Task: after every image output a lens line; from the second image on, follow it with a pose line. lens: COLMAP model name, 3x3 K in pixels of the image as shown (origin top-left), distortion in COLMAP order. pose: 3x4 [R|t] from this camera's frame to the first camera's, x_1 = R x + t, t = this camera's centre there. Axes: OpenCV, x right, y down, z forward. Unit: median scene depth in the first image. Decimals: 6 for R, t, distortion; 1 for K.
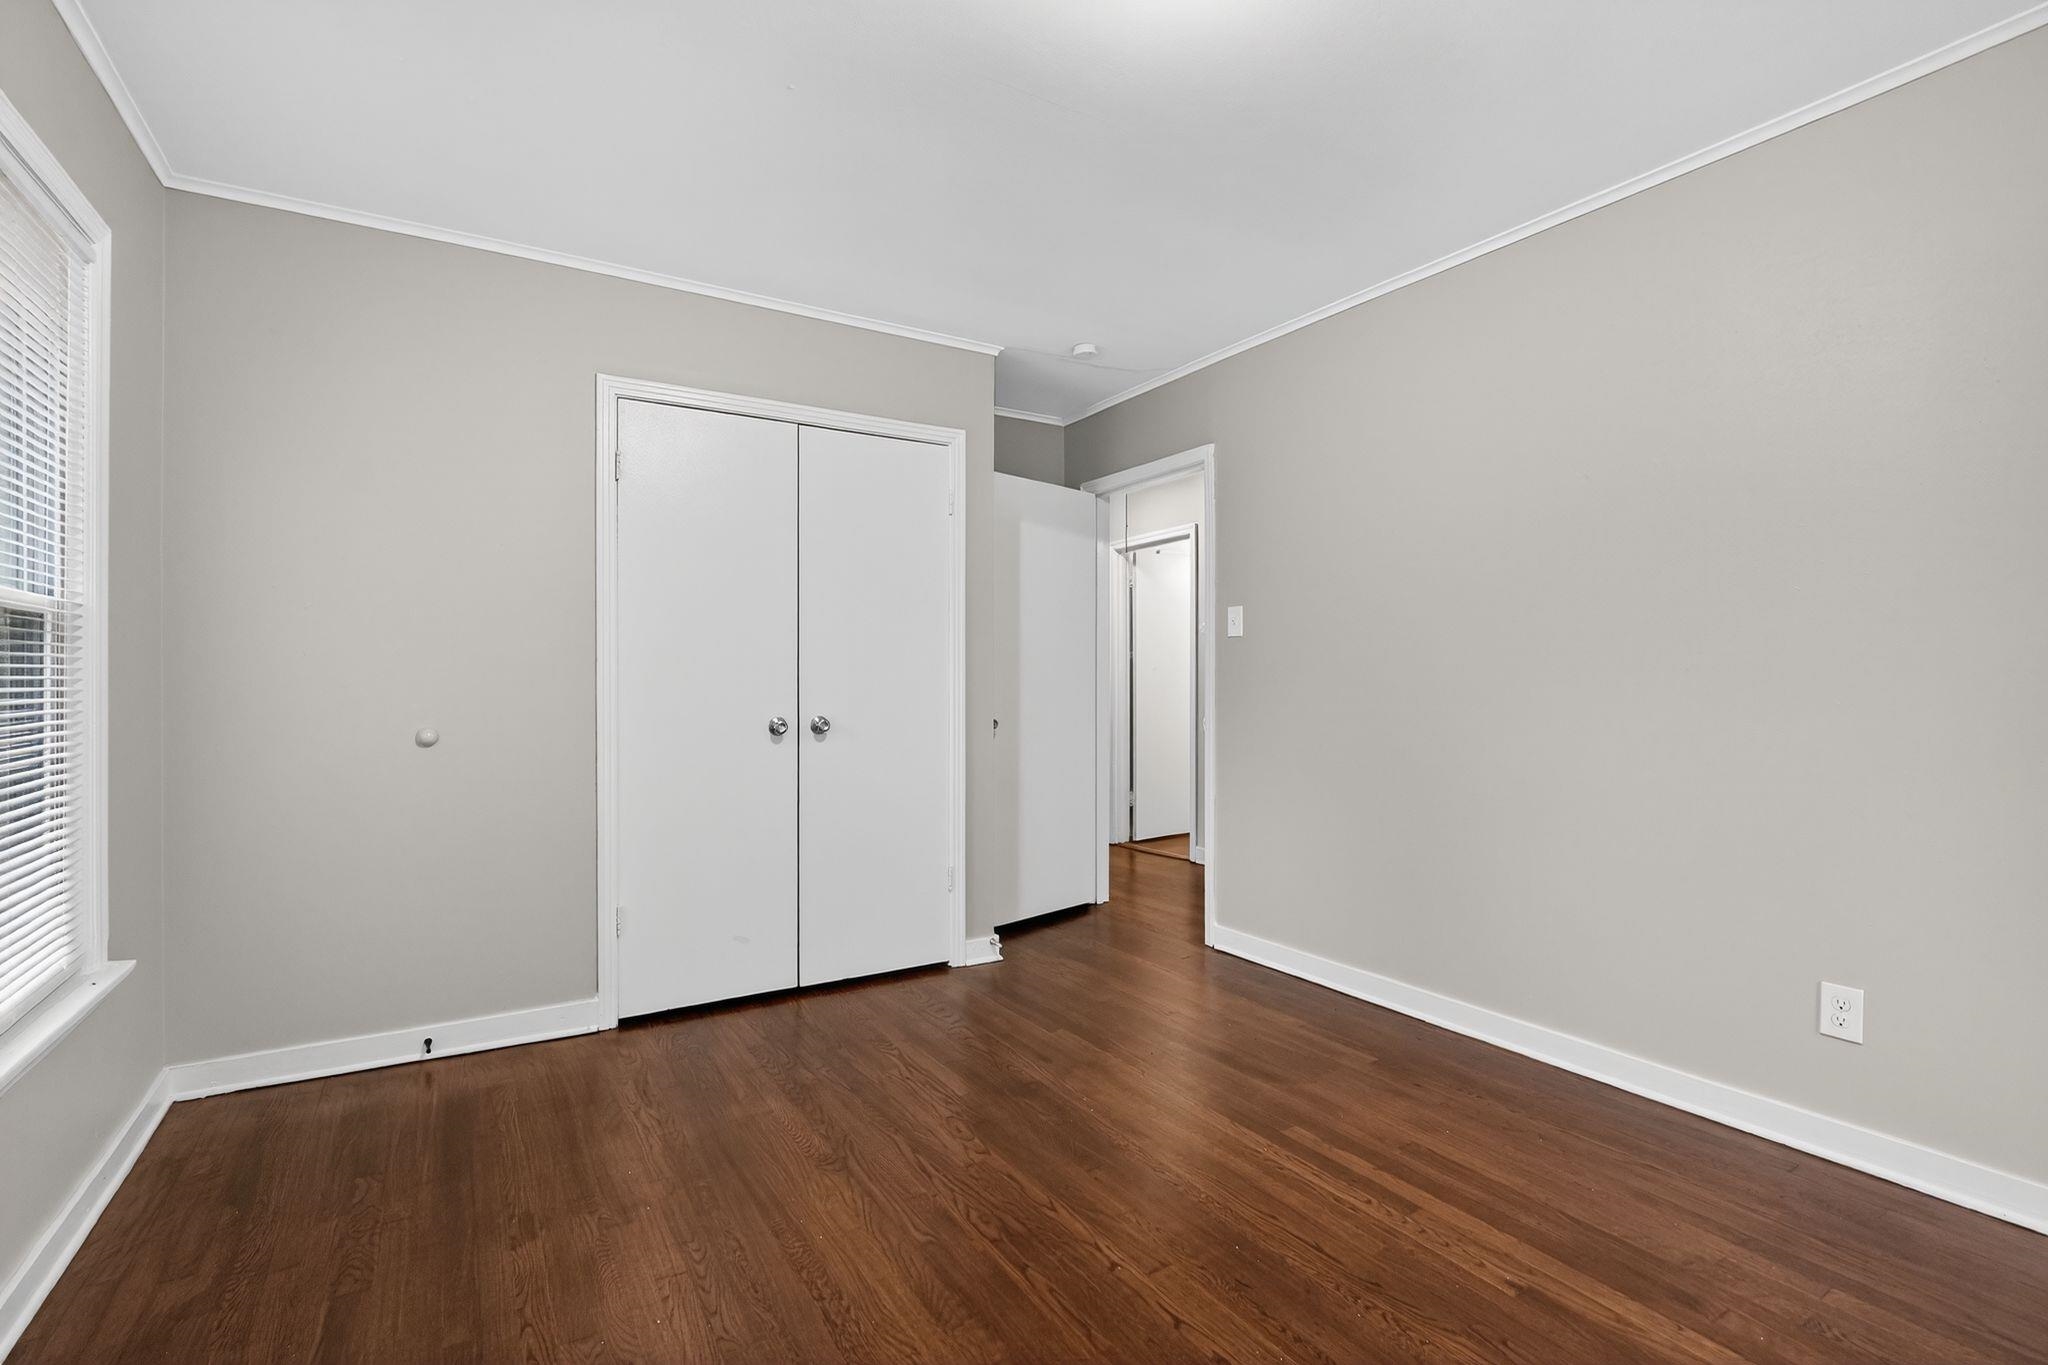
lens RADIAL K [[934.3, 0, 1016.6], [0, 934.3, 670.6], [0, 0, 1]] dist [-0.012166, -0.000749]
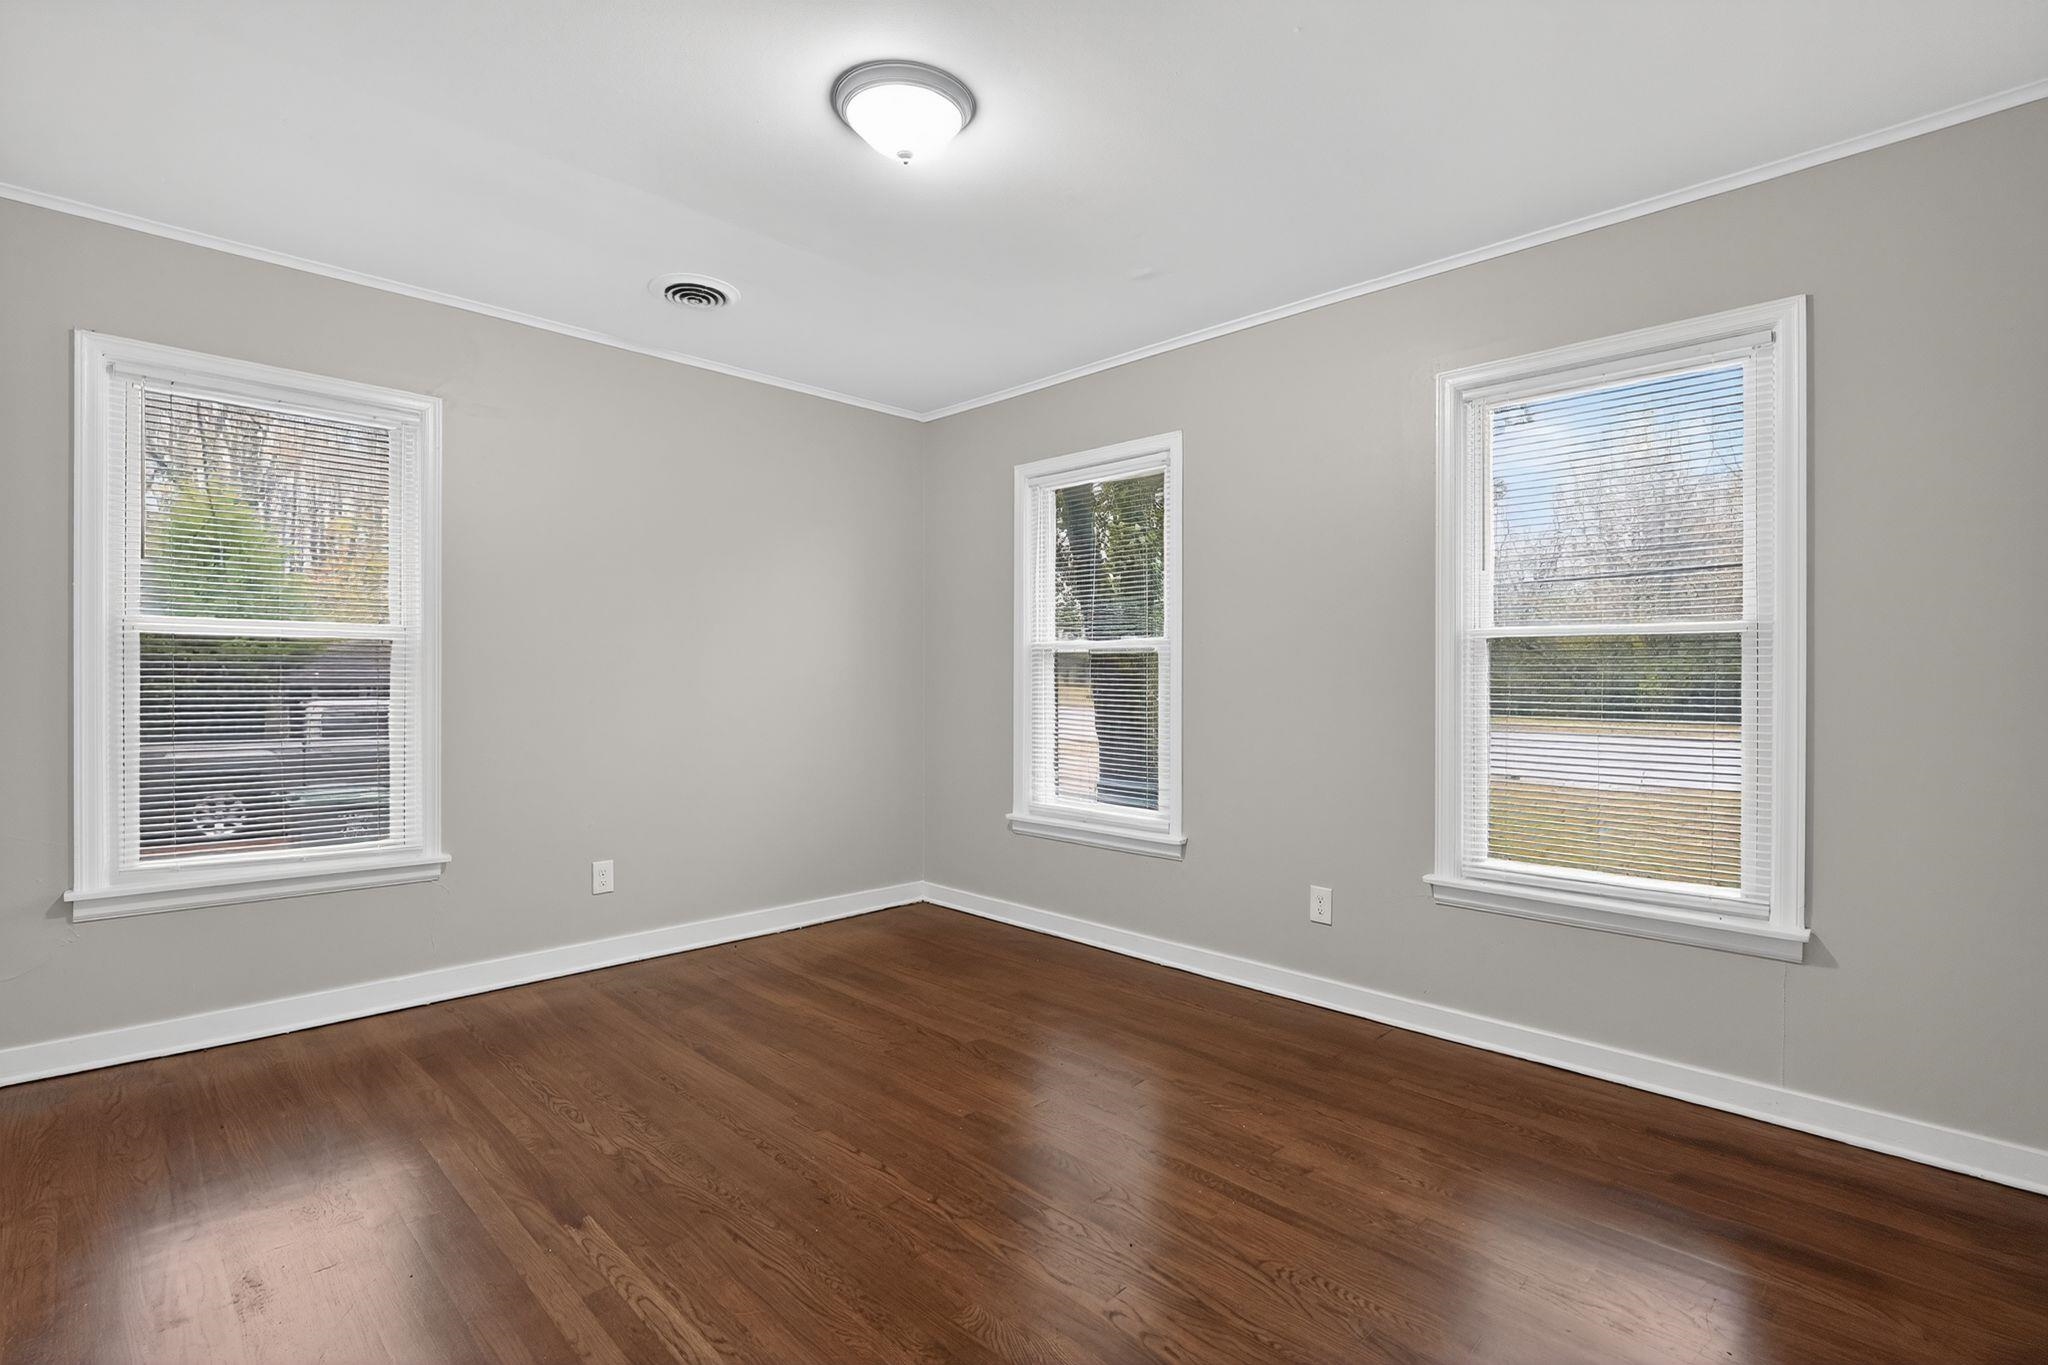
lens RADIAL K [[934.3, 0, 1016.6], [0, 934.3, 670.6], [0, 0, 1]] dist [-0.012166, -0.000749]
pose [[-0.971382, -0.005396, -0.237461, 0.178274], [-0.002008, 0.999893, -0.014507, 0.009591], [0.237513, -0.013615, -0.971289, 1.356619]]
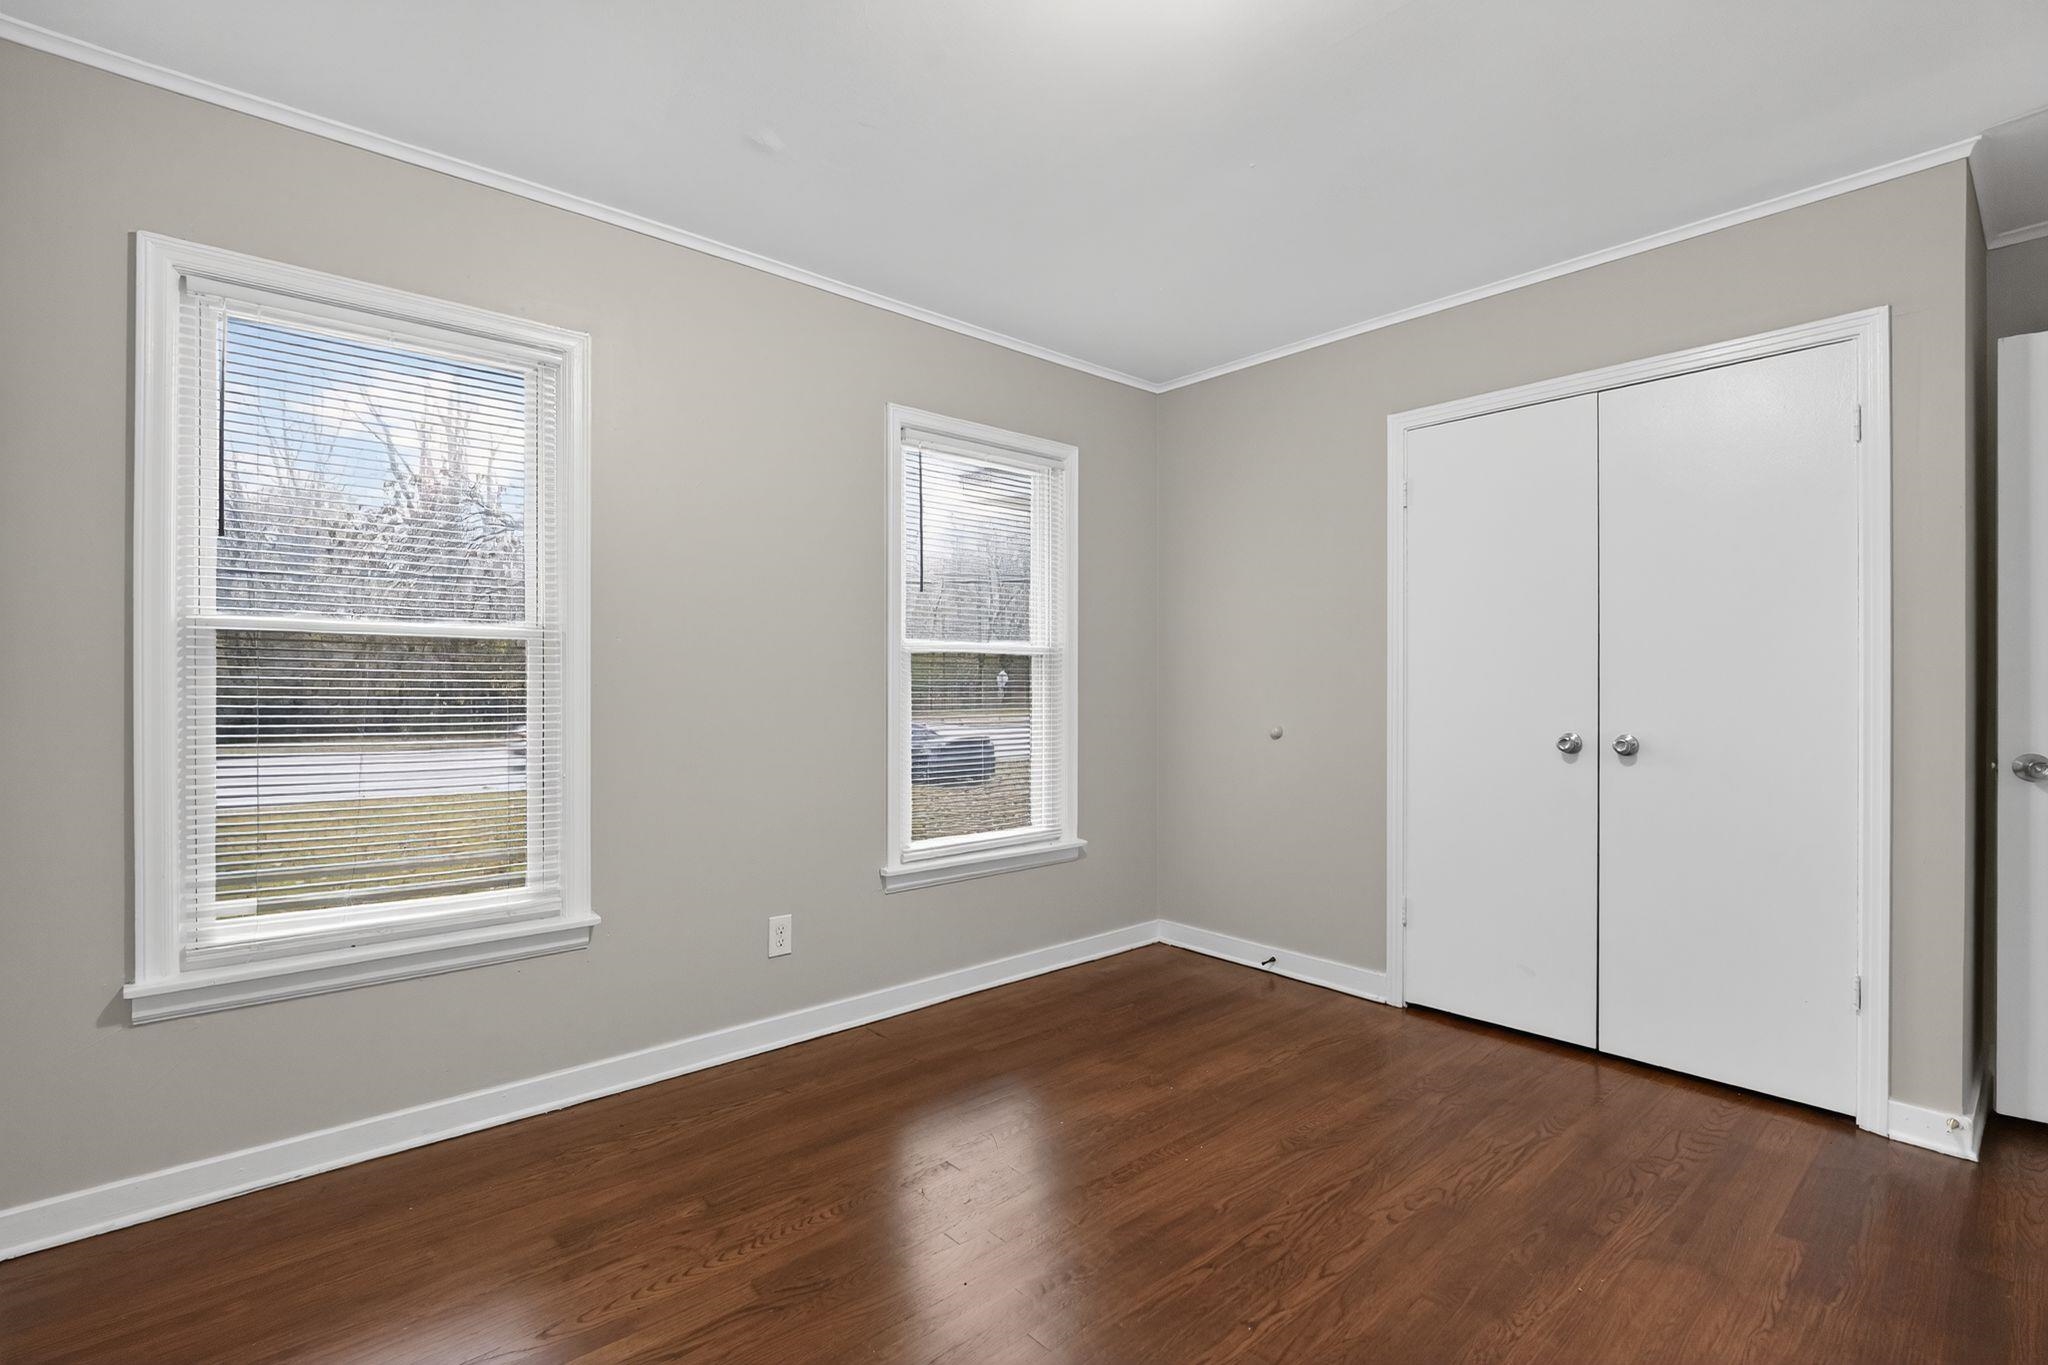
lens RADIAL K [[951.6, 0, 1024.0], [0, 951.6, 682.5], [0, 0, 1]] dist [0.002222, 0.000095]
pose [[0.185814, -0.002091, -0.982583, 0.640938], [0.004765, 0.999988, -0.001227, 0.000302], [0.982573, -0.004454, 0.185822, 0.387951]]
